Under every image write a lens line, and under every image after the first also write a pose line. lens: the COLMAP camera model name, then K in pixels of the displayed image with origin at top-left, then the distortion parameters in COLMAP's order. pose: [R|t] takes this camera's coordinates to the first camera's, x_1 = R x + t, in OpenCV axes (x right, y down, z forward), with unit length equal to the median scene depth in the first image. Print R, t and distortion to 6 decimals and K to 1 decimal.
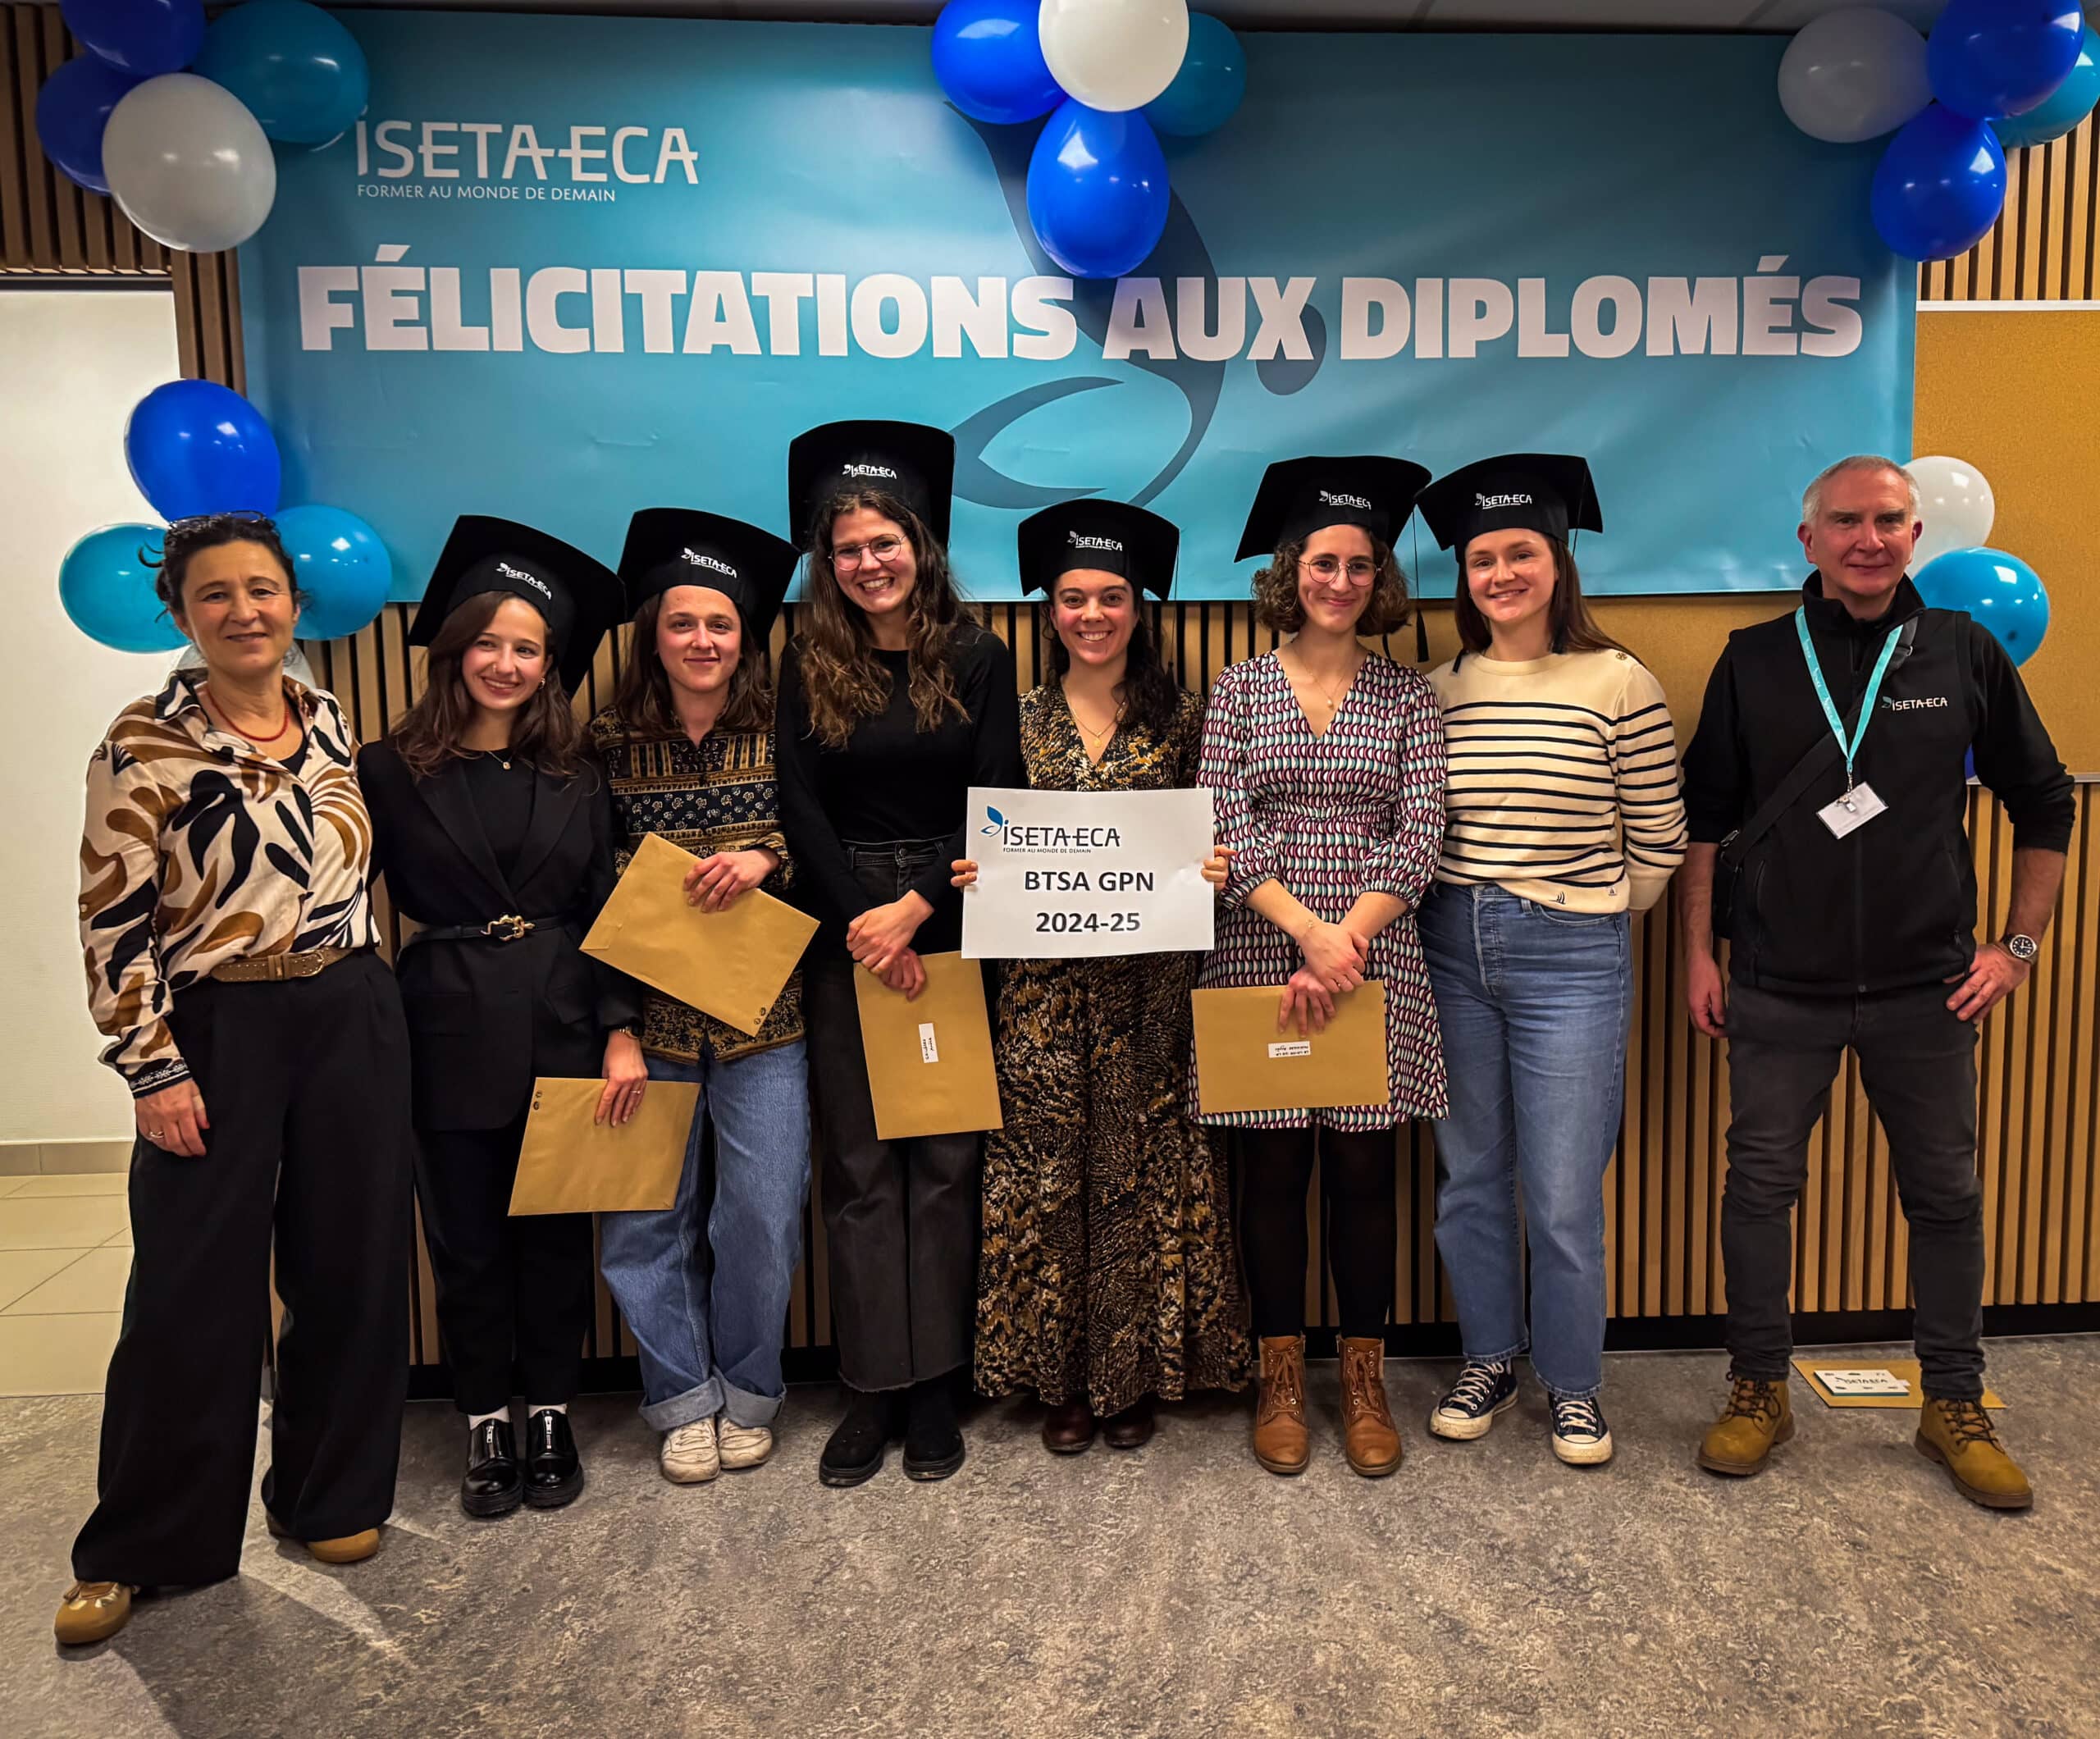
lens RADIAL K [[1599.2, 0, 1168.9], [0, 1599.2, 870.1], [0, 0, 1]] dist [0.053898, -0.061612]
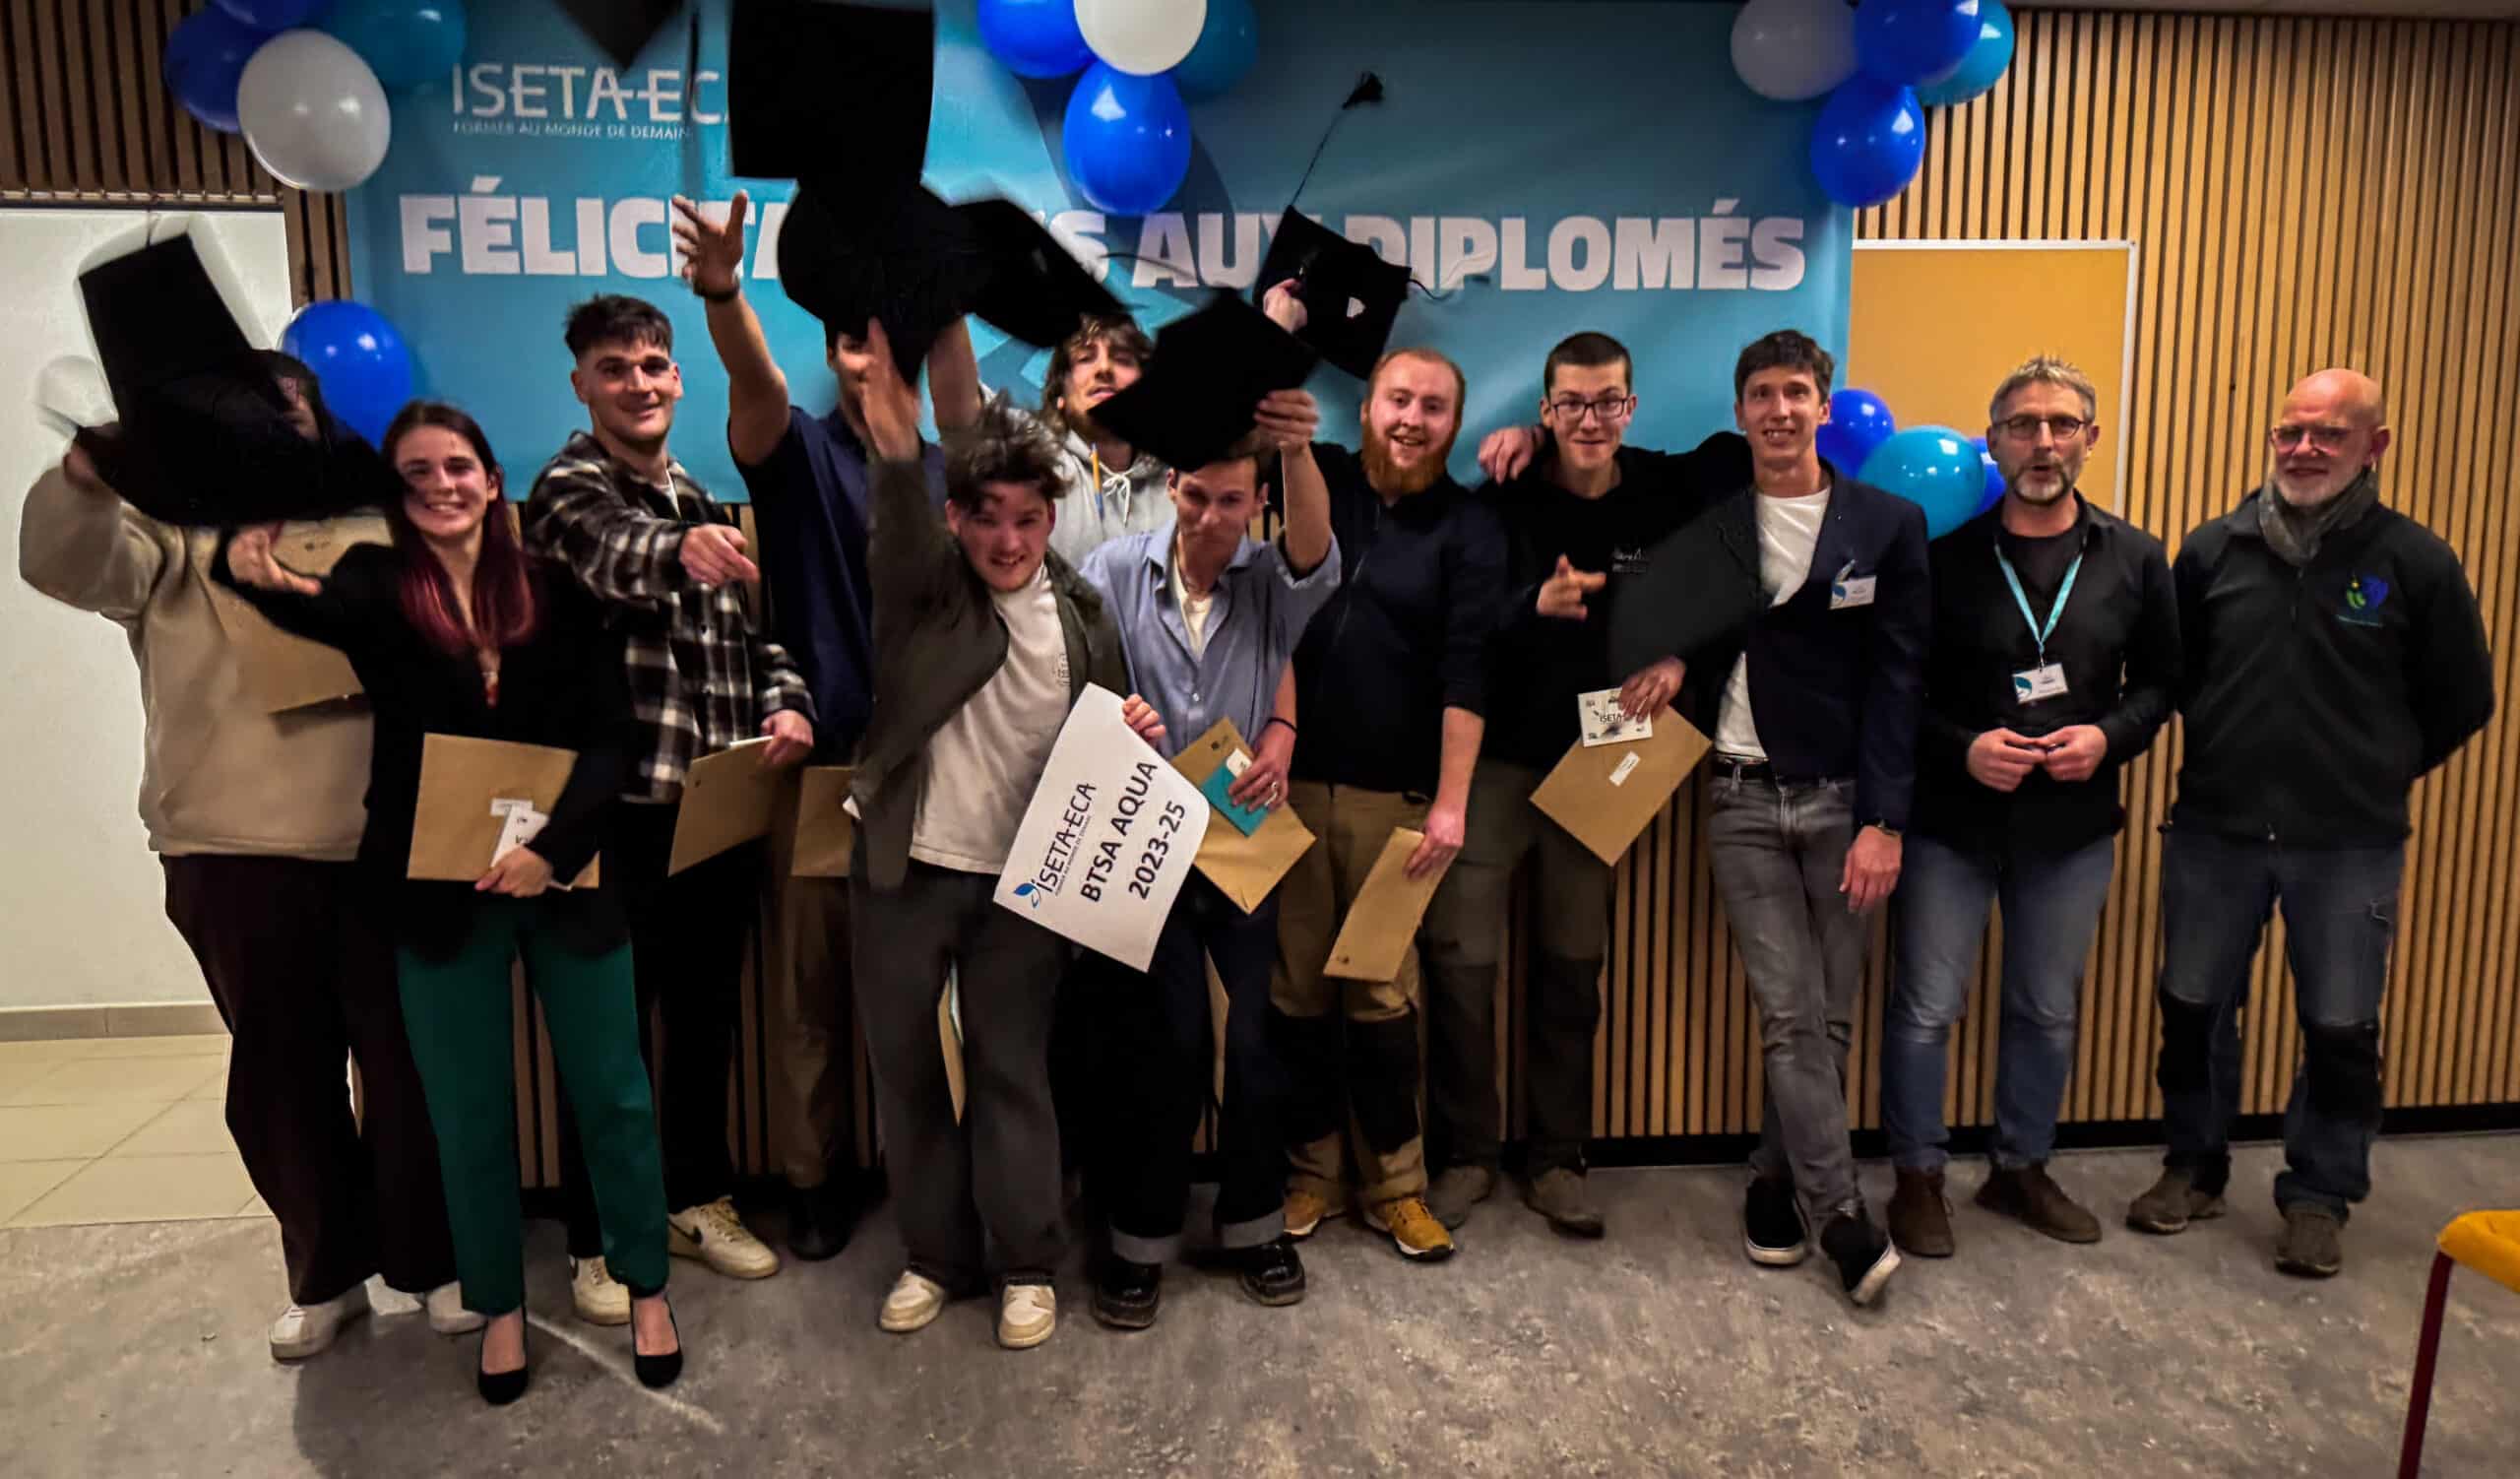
lens RADIAL K [[1714.8, 0, 1276.3], [0, 1714.8, 793.6], [0, 0, 1]] dist [0.079625, -0.094170]
pose [[0.998958, -0.001260, 0.045624, 0.004316], [0.000075, 0.999663, 0.025964, 0.003411], [-0.045642, -0.025933, 0.998621, -0.222934]]
